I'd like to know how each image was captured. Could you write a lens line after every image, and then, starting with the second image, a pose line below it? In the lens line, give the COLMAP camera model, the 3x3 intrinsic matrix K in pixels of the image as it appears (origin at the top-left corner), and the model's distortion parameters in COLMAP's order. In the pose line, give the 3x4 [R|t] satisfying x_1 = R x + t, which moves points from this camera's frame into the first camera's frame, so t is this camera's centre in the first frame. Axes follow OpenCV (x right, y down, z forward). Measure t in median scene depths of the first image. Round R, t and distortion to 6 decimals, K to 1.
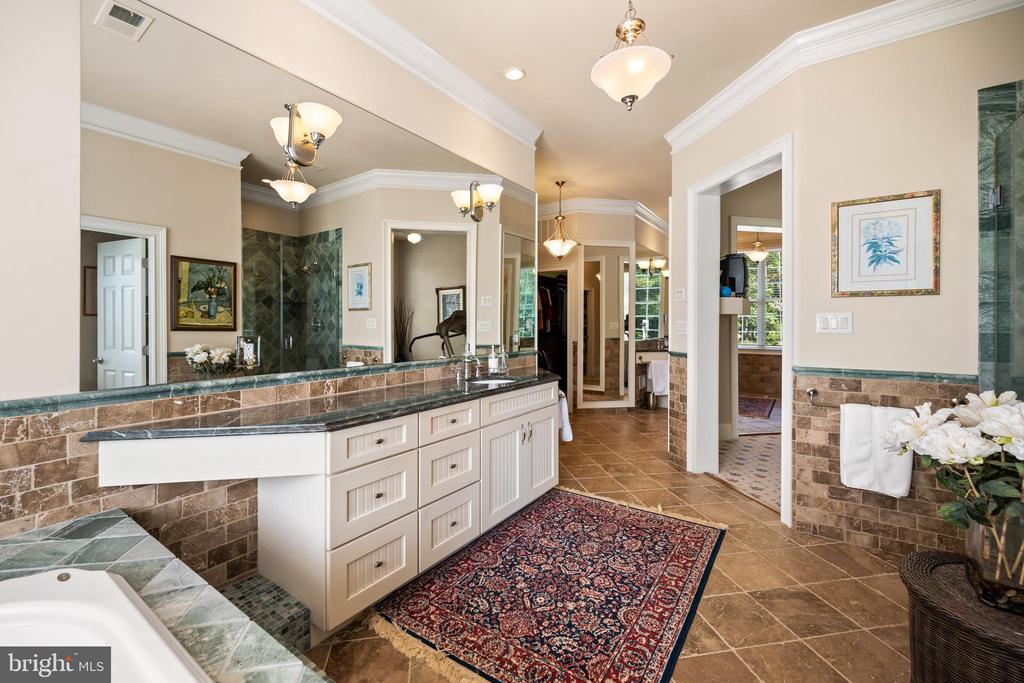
lens RADIAL K [[424.2, 0, 511.4], [0, 424.2, 323.0], [0, 0, 1]] dist [0.000101, -0.000003]
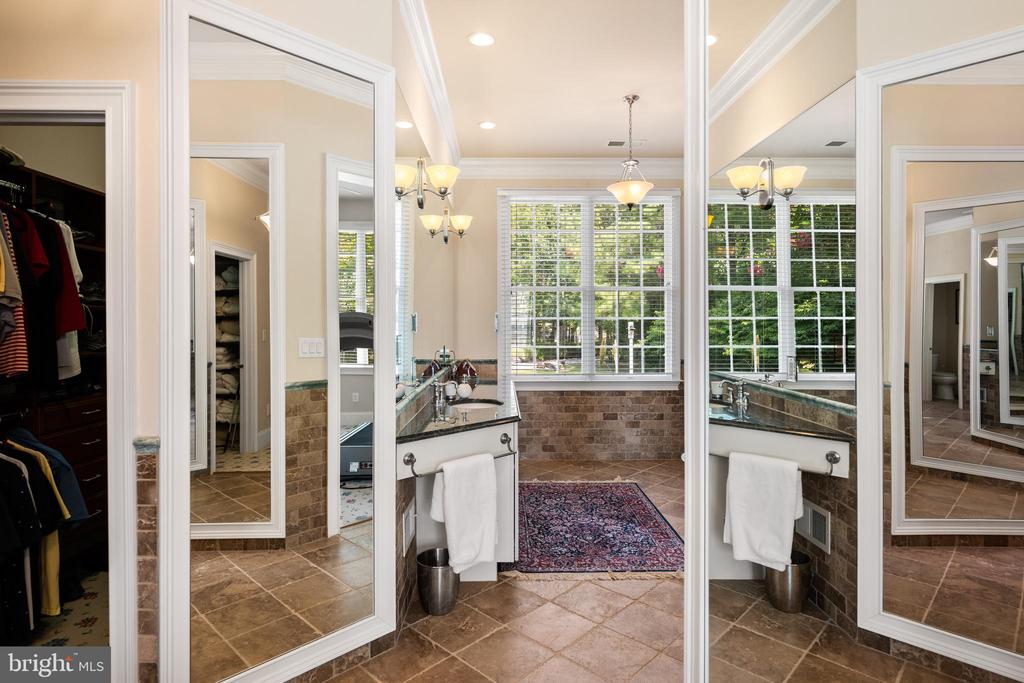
lens RADIAL K [[542.0, 0, 510.6], [0, 542.0, 325.7], [0, 0, 1]] dist [-0.000004, -0.000097]
pose [[0.815077, -0.005465, 0.579327, 0.114344], [0.005735, 0.999983, 0.001365, -0.011666], [-0.579324, 0.002209, 0.815094, 0.531896]]
